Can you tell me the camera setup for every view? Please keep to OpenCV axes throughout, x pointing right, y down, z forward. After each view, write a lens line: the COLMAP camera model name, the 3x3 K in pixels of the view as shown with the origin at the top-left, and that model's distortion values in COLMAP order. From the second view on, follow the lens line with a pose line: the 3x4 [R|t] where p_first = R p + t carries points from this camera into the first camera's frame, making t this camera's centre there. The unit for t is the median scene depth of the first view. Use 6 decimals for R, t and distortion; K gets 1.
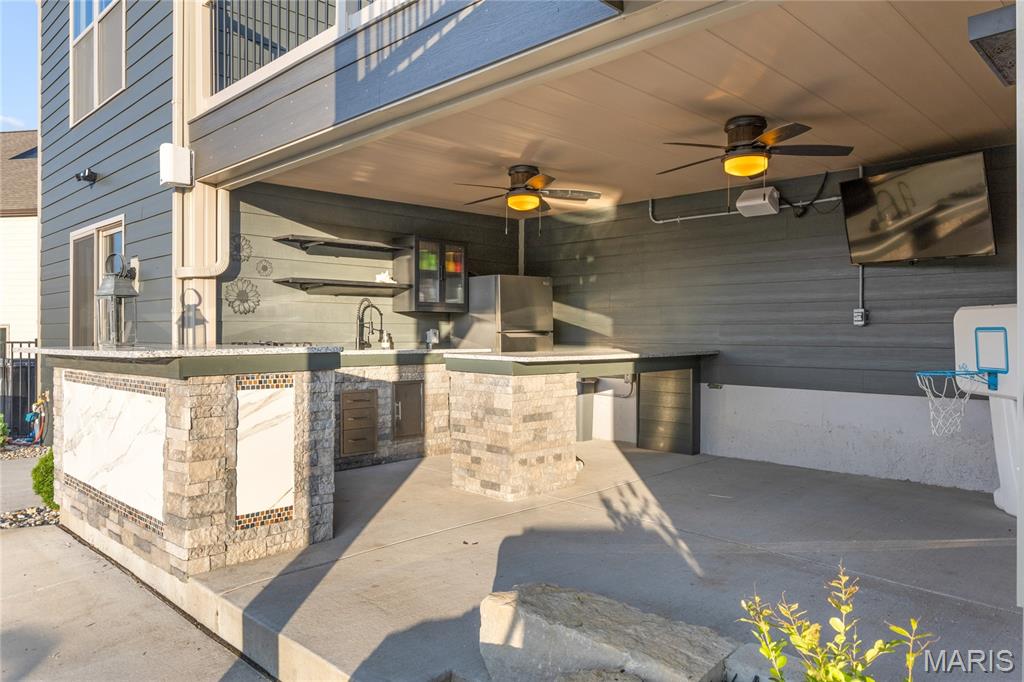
lens RADIAL K [[702.4, 0, 512.0], [0, 702.4, 341.0], [0, 0, 1]] dist [-0.000627, -0.000515]
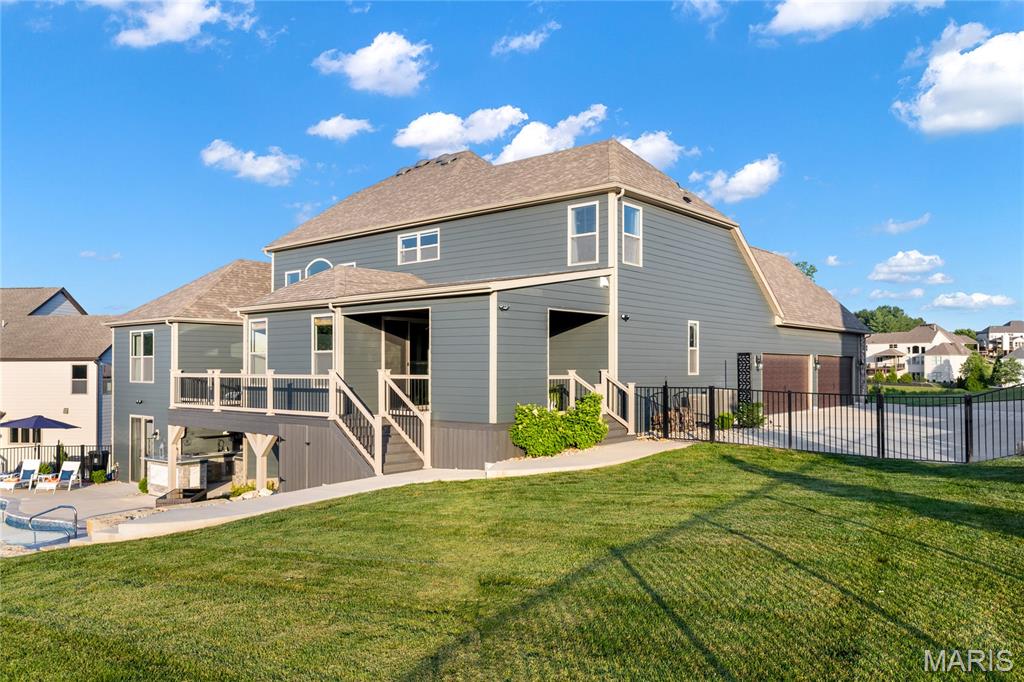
lens RADIAL K [[764.0, 0, 512.0], [0, 764.0, 341.0], [0, 0, 1]] dist [-0.003536, -0.000632]
pose [[0.997079, -0.004501, 0.076240, 1.173121], [0.007949, 0.998957, -0.044974, -0.434009], [-0.075958, 0.045449, 0.996075, -3.615680]]
